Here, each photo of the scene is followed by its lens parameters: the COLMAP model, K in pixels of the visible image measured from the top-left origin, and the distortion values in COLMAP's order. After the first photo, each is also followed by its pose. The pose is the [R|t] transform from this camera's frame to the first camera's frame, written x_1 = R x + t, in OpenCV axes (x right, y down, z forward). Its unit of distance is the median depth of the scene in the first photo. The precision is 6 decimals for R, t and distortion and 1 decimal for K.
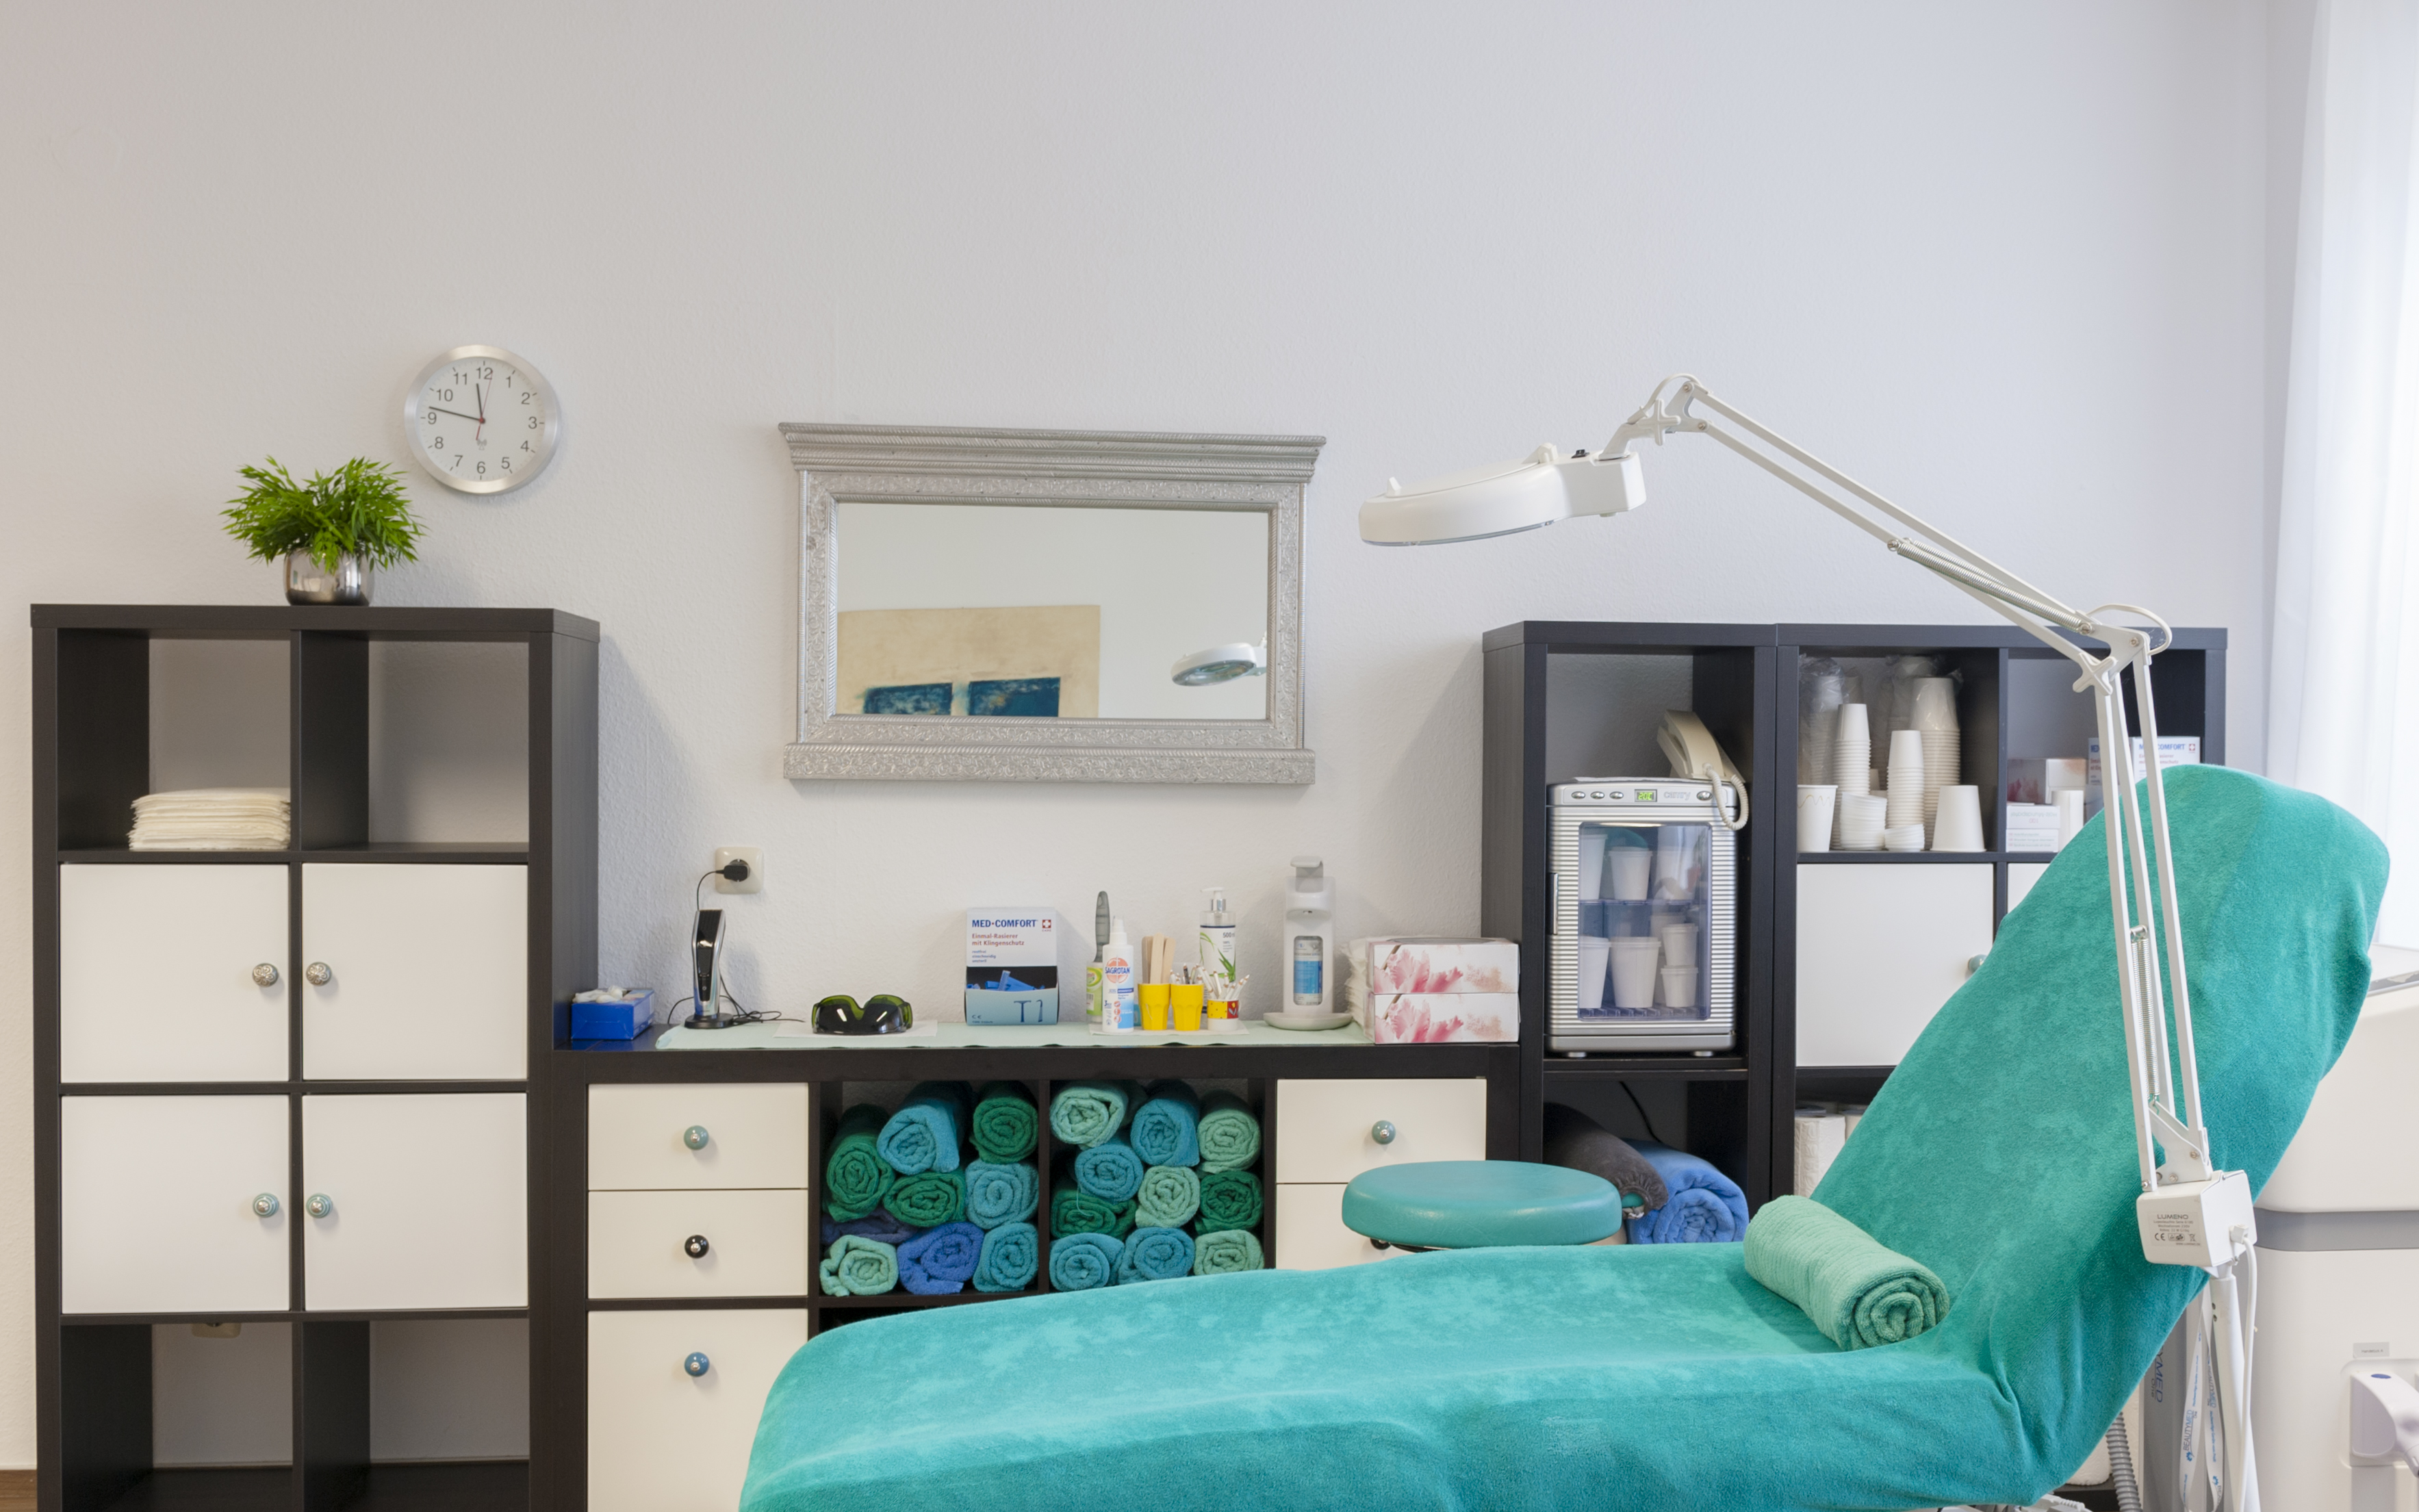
lens RADIAL K [[2468.4, 0, 1324.0], [0, 2468.4, 812.7], [0, 0, 1]] dist [-0.019964, 0.000000]
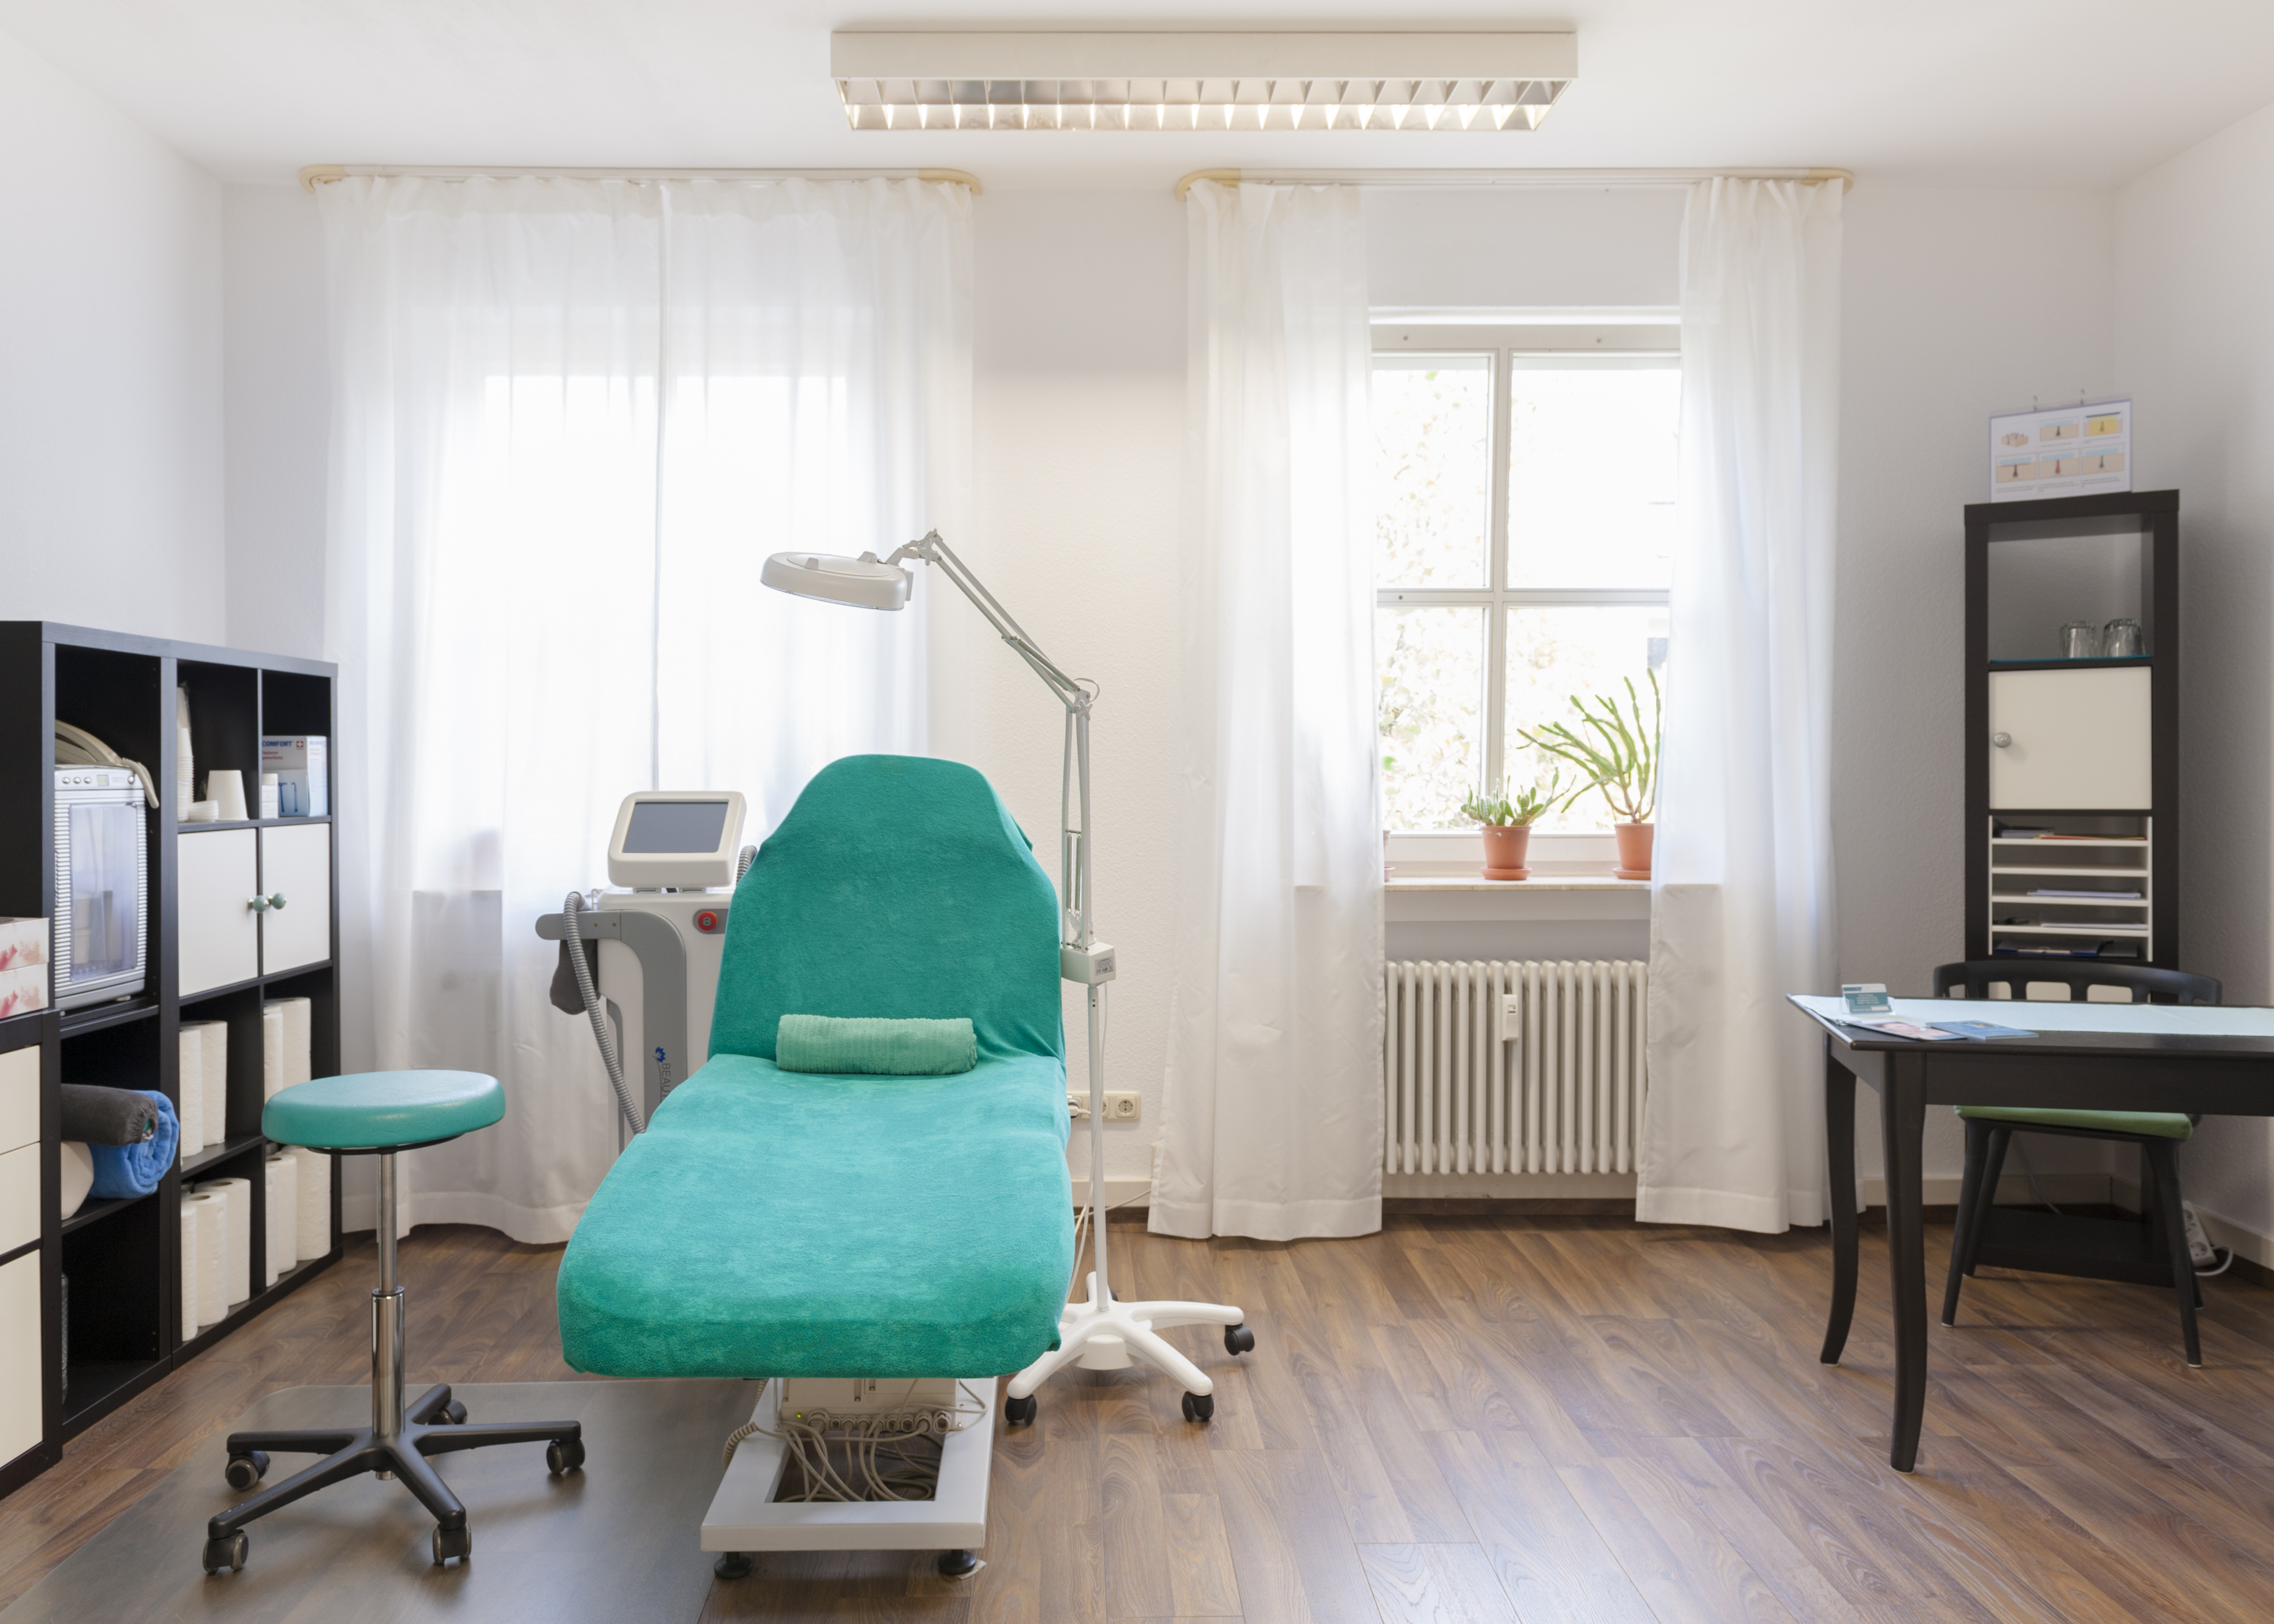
lens RADIAL K [[1633.0, 0, 1116.7], [0, 1633.0, 788.6], [0, 0, 1]] dist [0.007872, -0.010388]
pose [[0.103962, -0.015053, 0.994467, -0.601925], [0.018970, 0.999734, 0.013150, -0.004240], [-0.994400, 0.017498, 0.104220, 0.467468]]
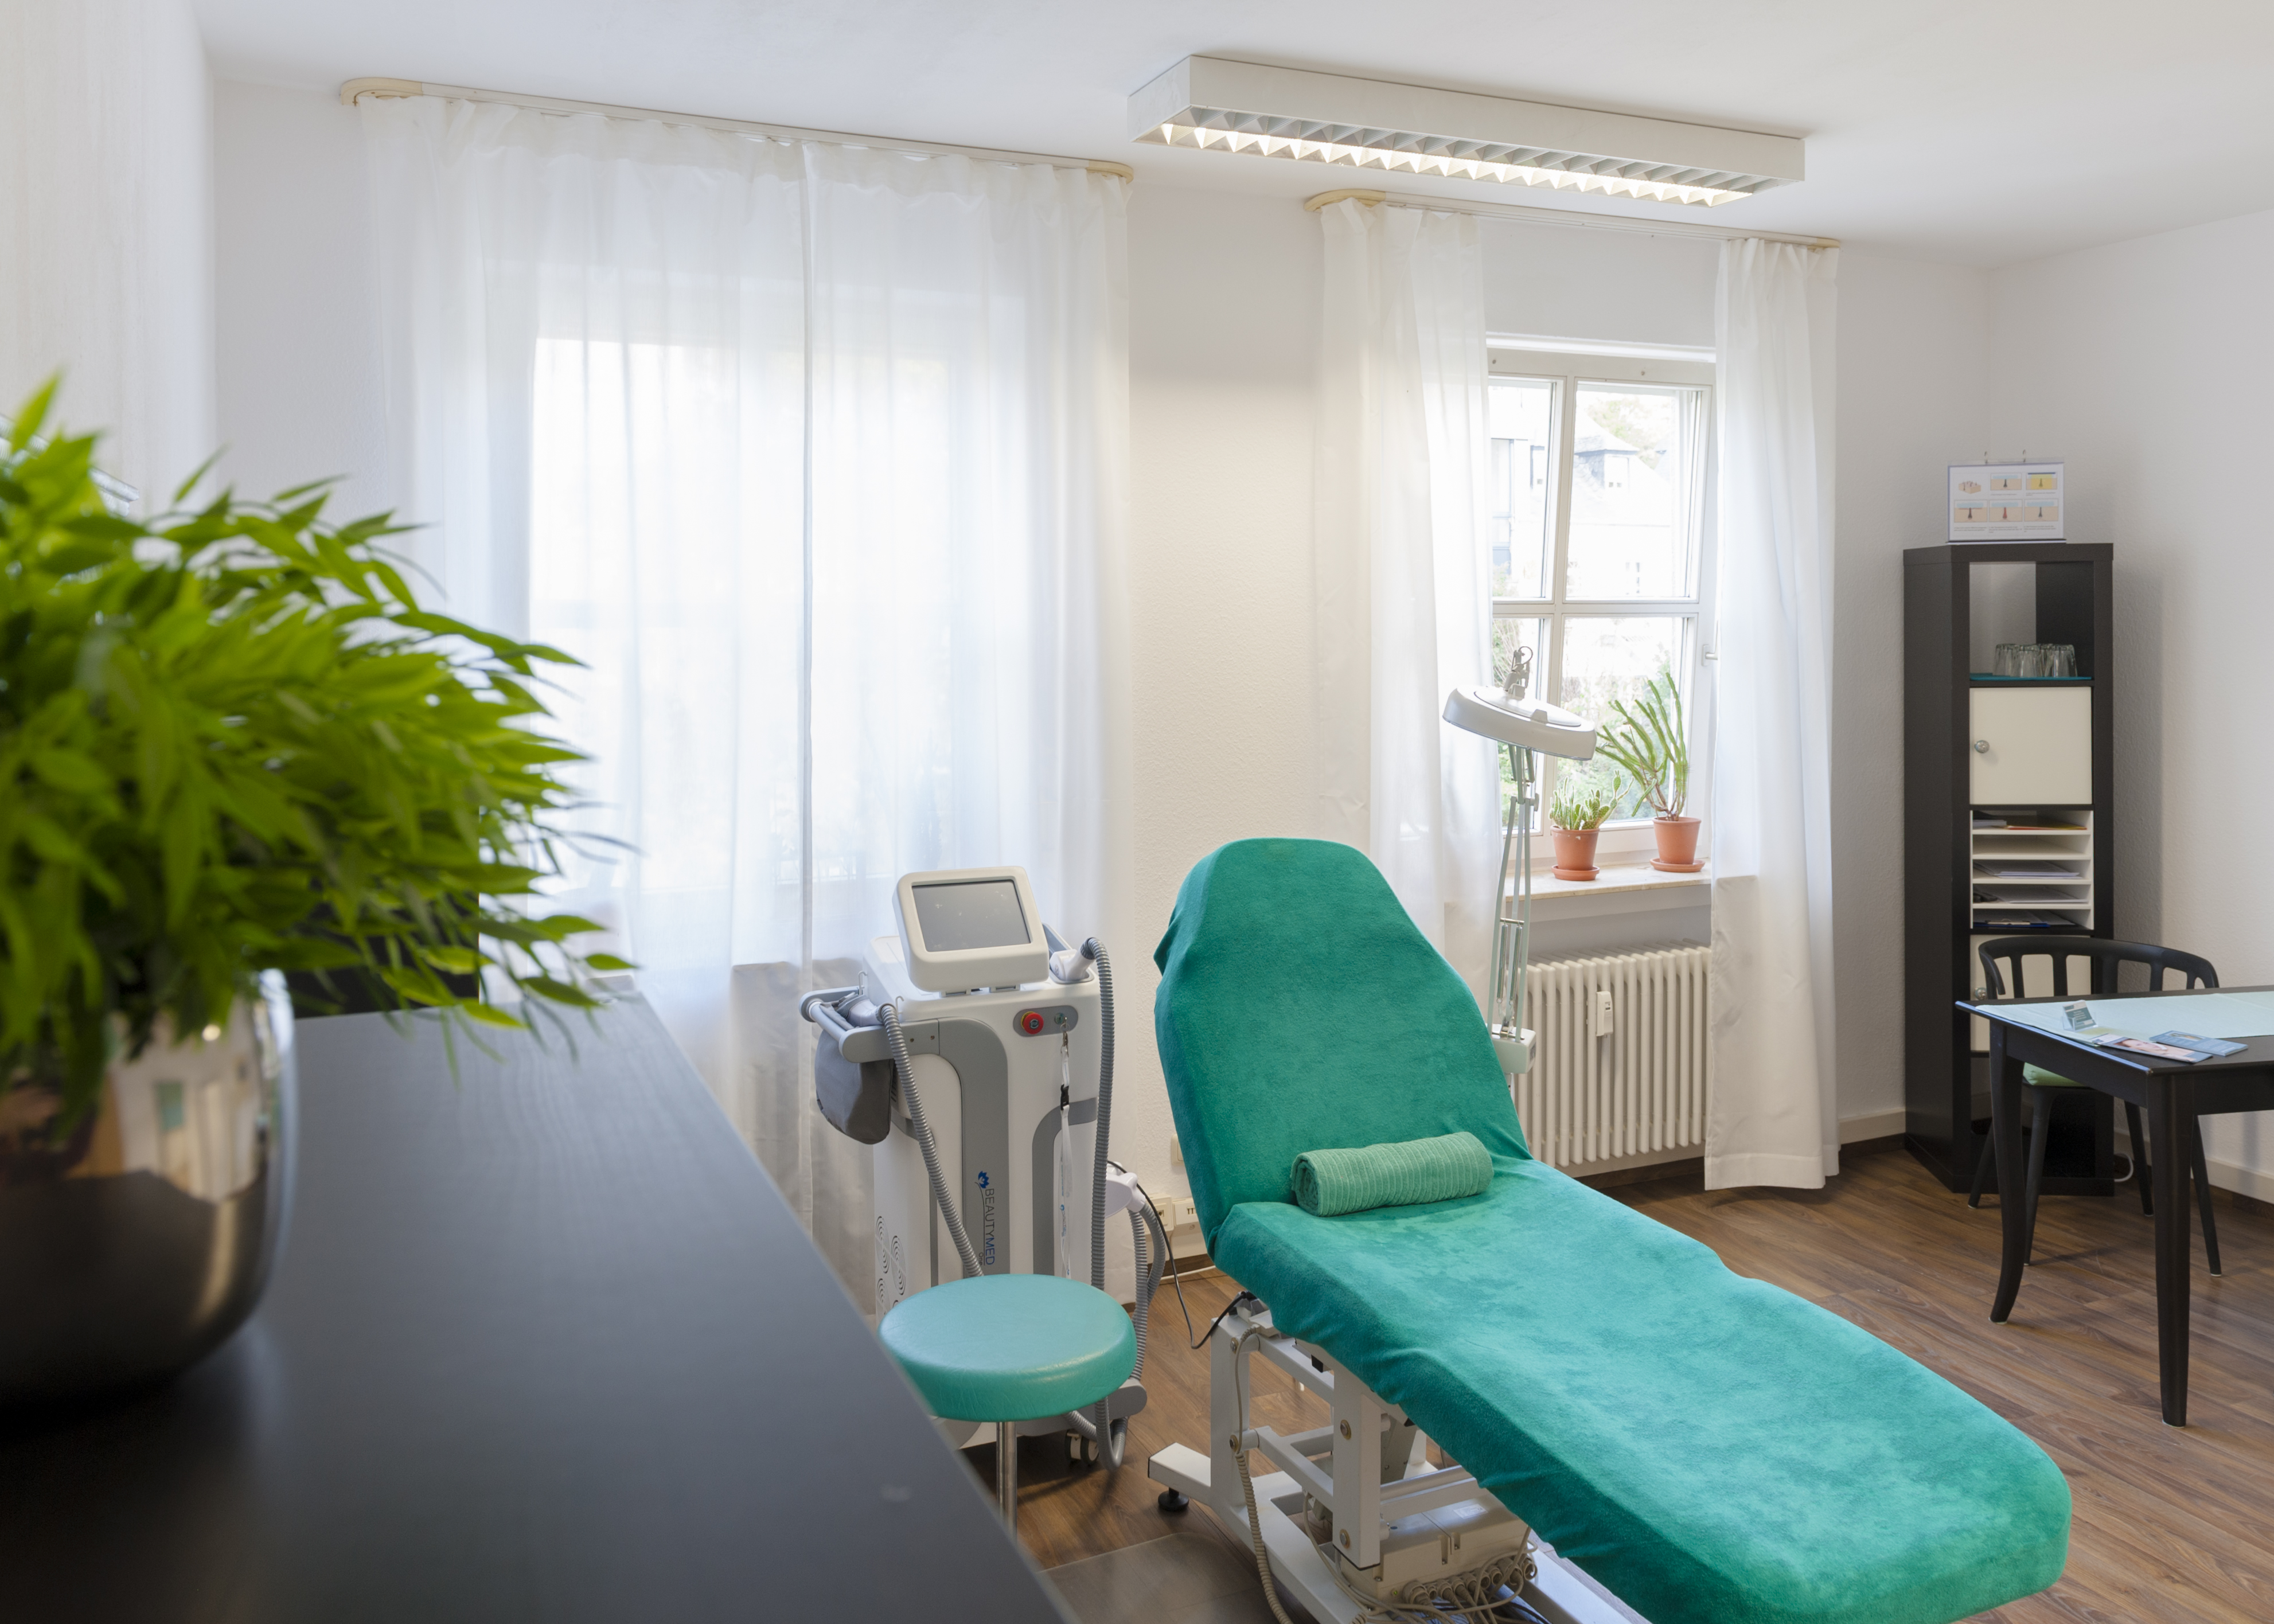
lens RADIAL K [[1686.5, 0, 1104.9], [0, 1686.5, 623.1], [0, 0, 1]] dist [-0.000835, 0.003312]
pose [[-0.288998, -0.013120, 0.957240, -0.528969], [0.019391, 0.999621, 0.019555, -0.138344], [-0.957133, 0.024213, -0.288634, 0.998062]]
